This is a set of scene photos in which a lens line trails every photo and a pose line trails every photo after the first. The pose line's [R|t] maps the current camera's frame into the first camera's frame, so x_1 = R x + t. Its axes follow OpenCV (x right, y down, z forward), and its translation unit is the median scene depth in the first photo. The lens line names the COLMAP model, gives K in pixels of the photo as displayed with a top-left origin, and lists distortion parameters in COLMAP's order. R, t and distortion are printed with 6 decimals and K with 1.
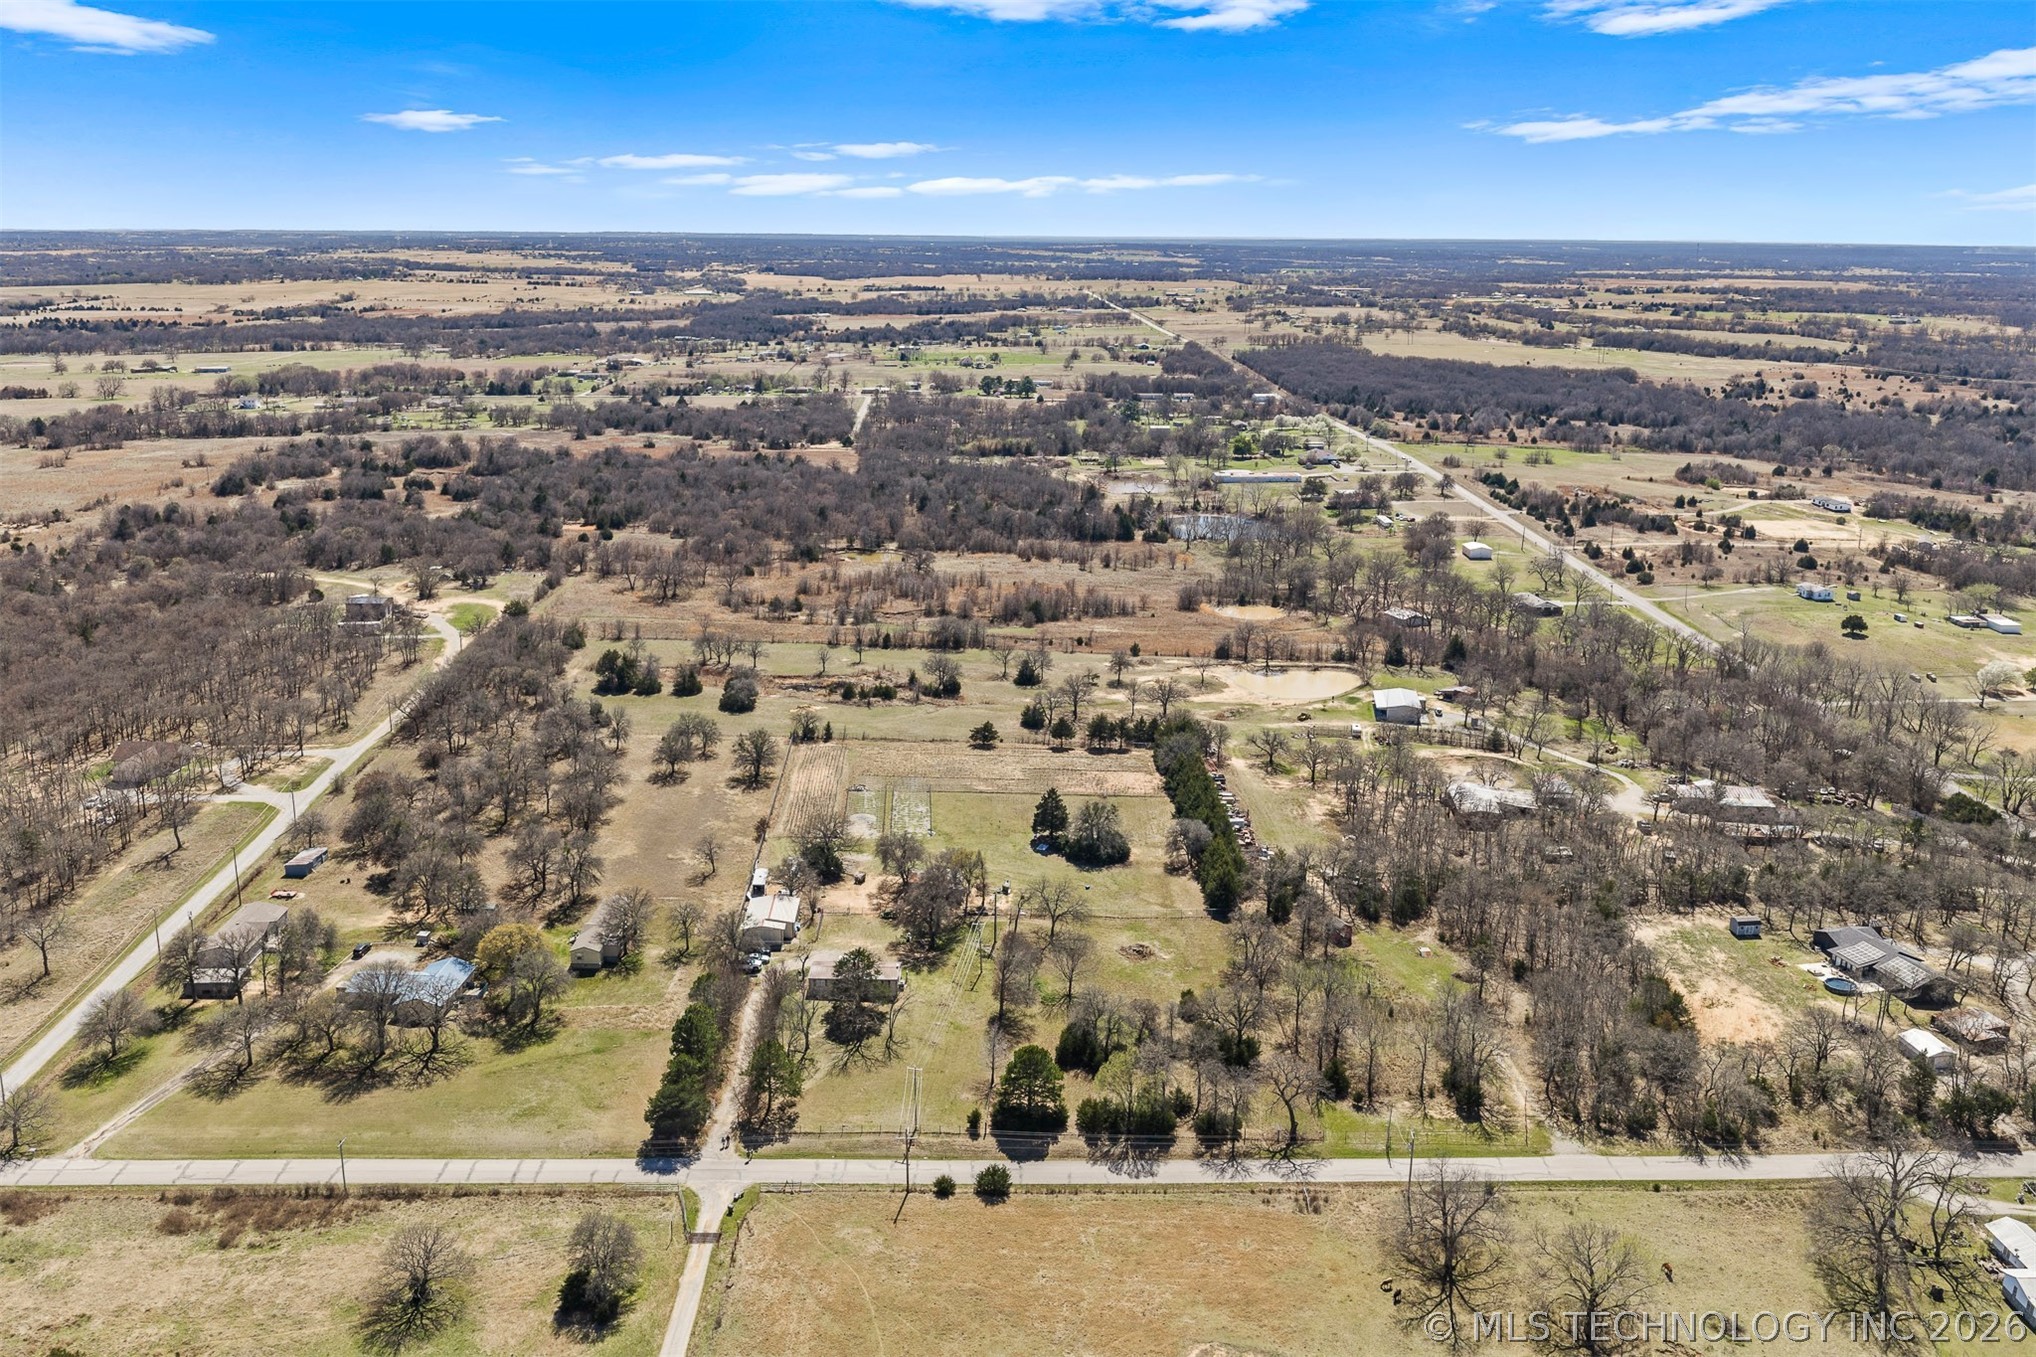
lens RADIAL K [[1659.9, 0, 1026.3], [0, 1659.9, 765.7], [0, 0, 1]] dist [0.015381, -0.018537]
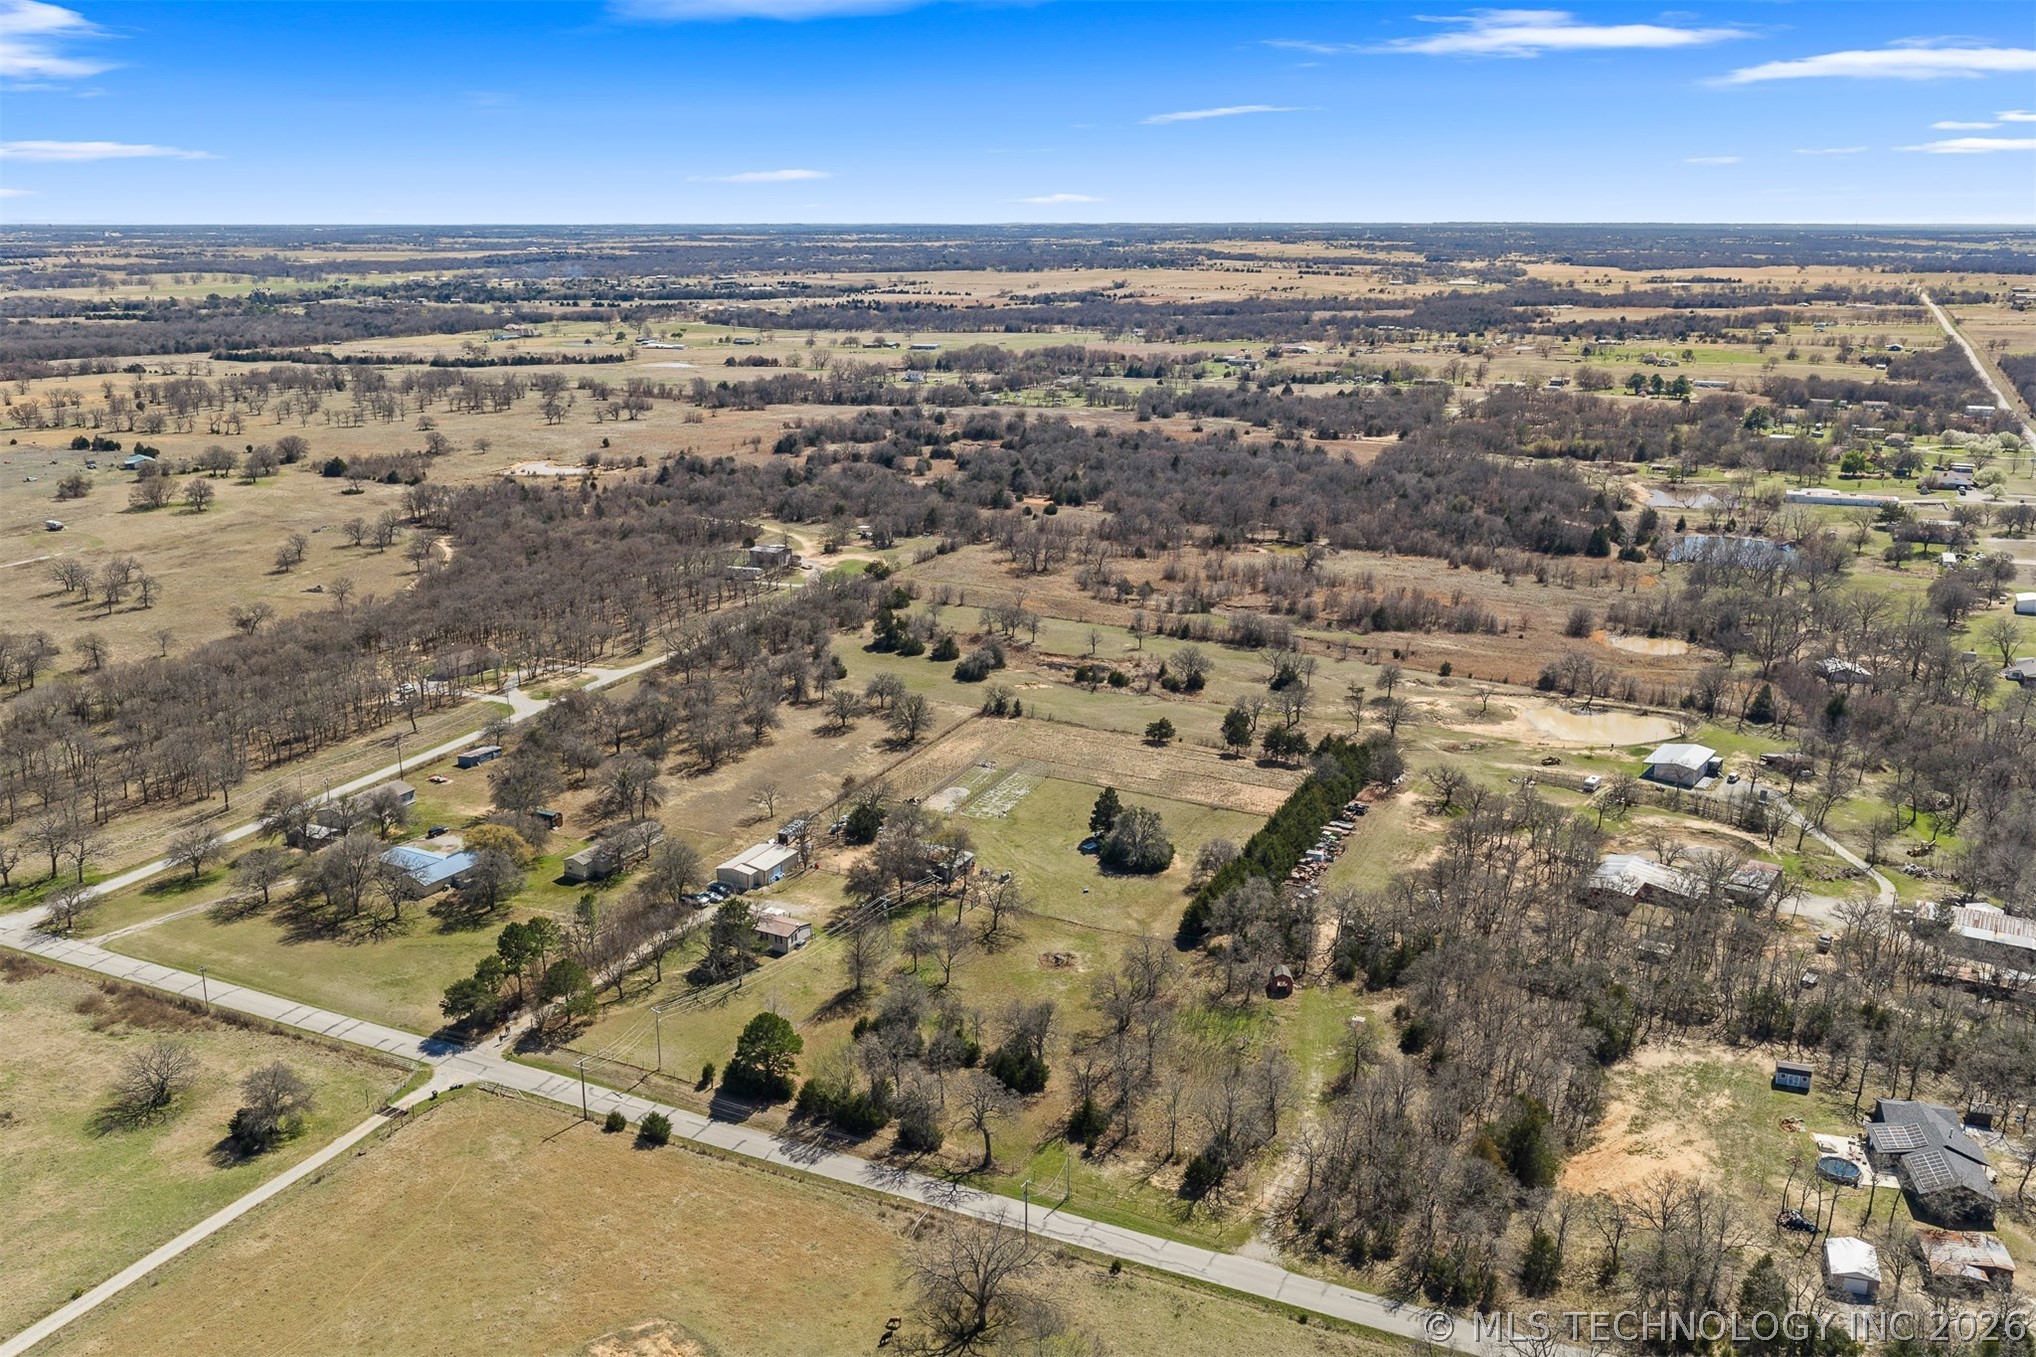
lens RADIAL K [[1735.4, 0, 1024.0], [0, 1735.4, 601.6], [0, 0, 1]] dist [0.006208, -0.006112]
pose [[0.887792, 0.092282, -0.450898, 0.326682], [-0.134843, 0.988855, -0.063116, -0.017430], [0.440049, 0.116834, 0.890341, 0.056067]]
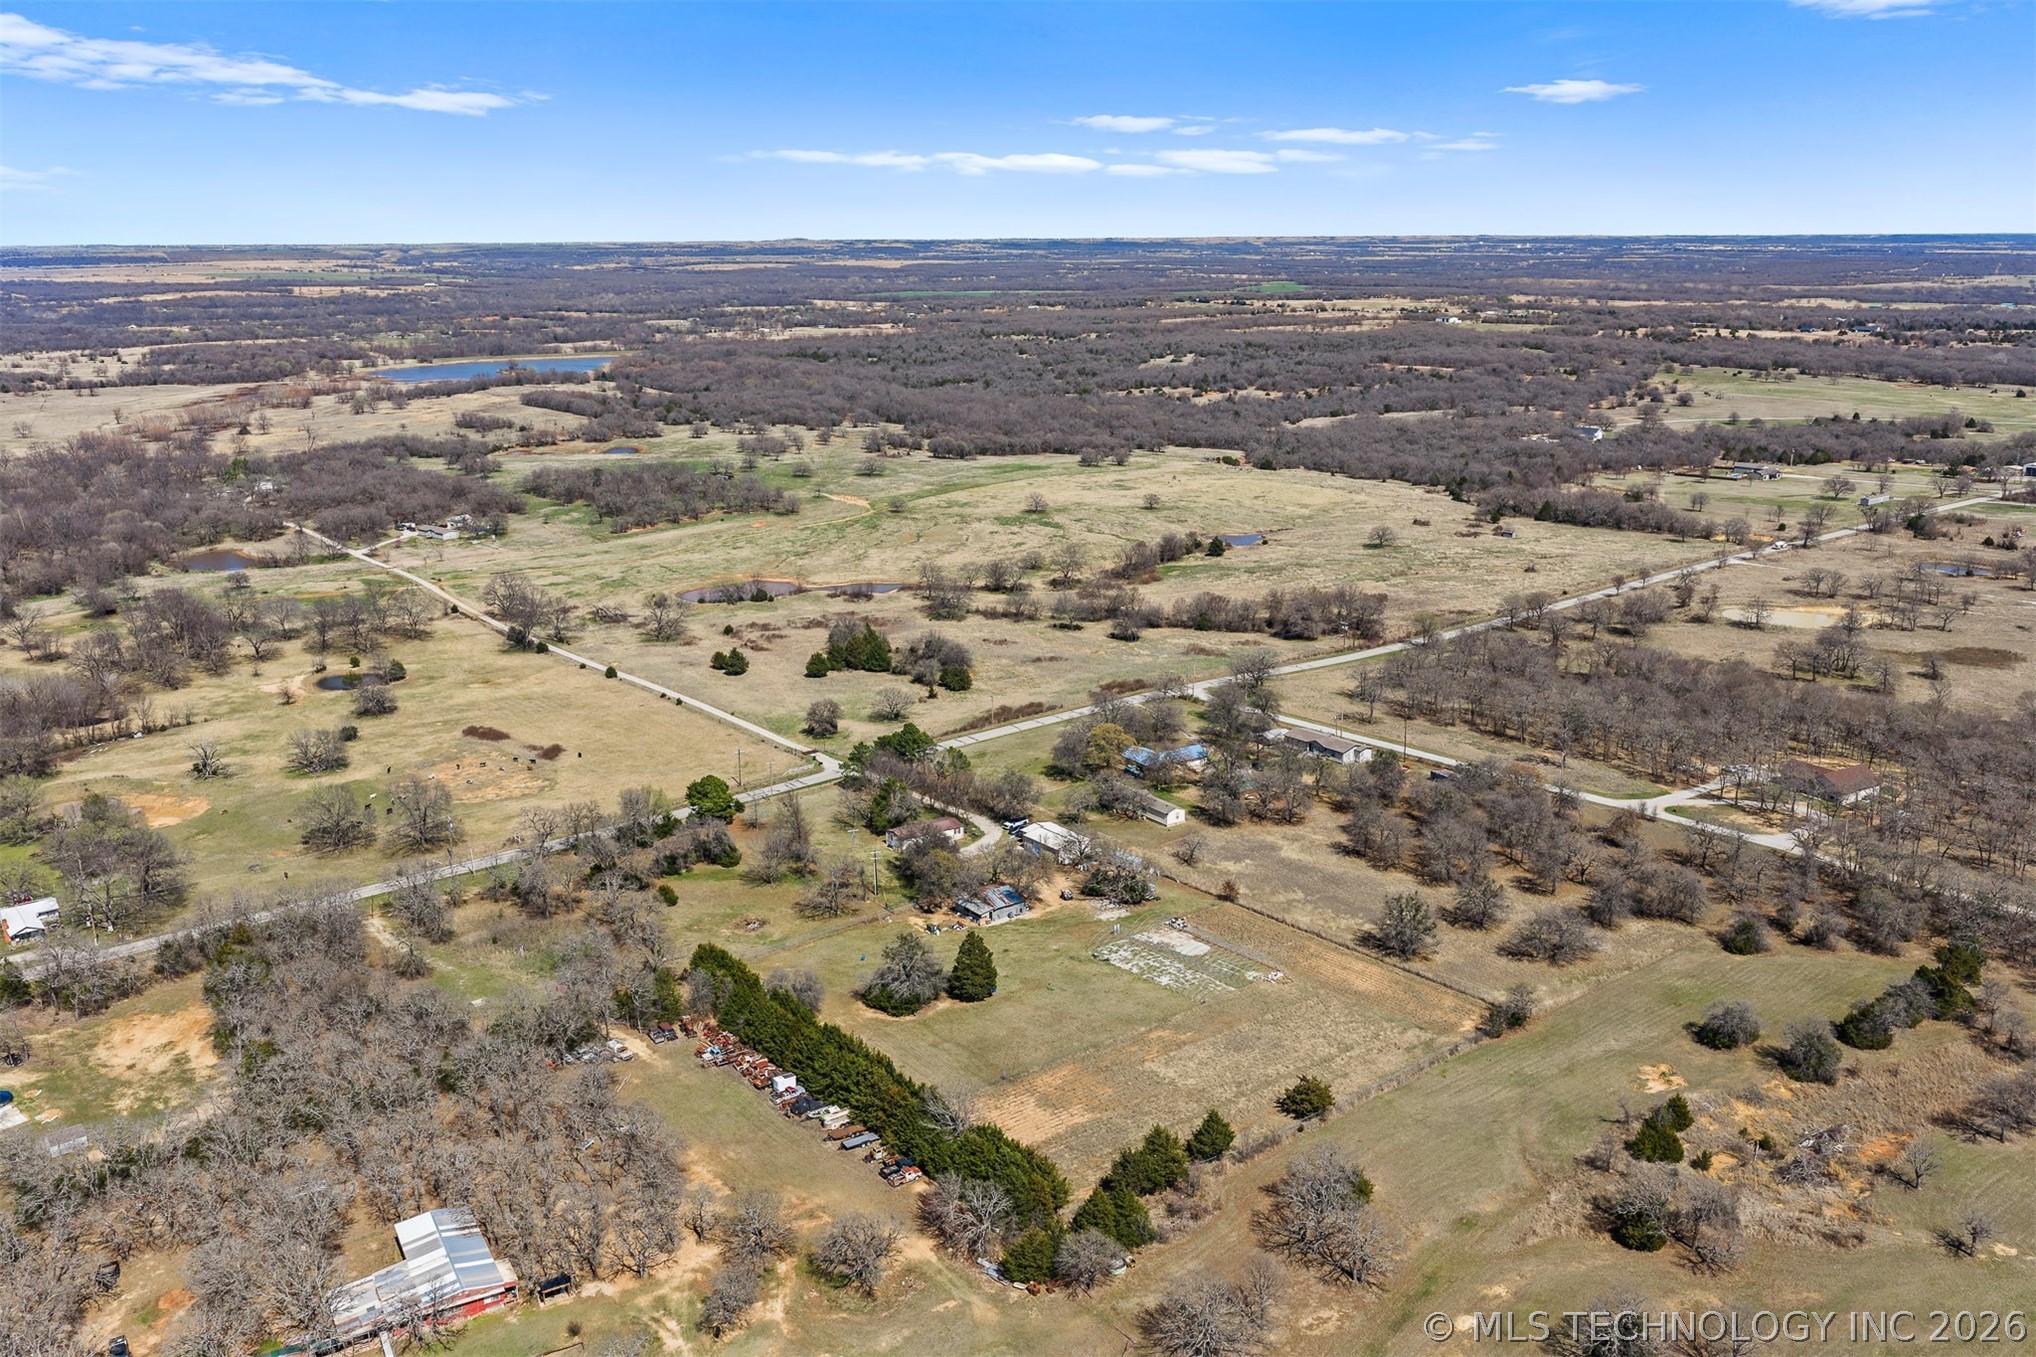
lens RADIAL K [[1659.9, 0, 1026.3], [0, 1659.9, 765.7], [0, 0, 1]] dist [0.015381, -0.018537]
pose [[-0.814181, 0.174456, -0.553782, 0.331749], [-0.178346, 0.832535, 0.524479, -0.373601], [0.552541, 0.525785, -0.646721, 1.170794]]
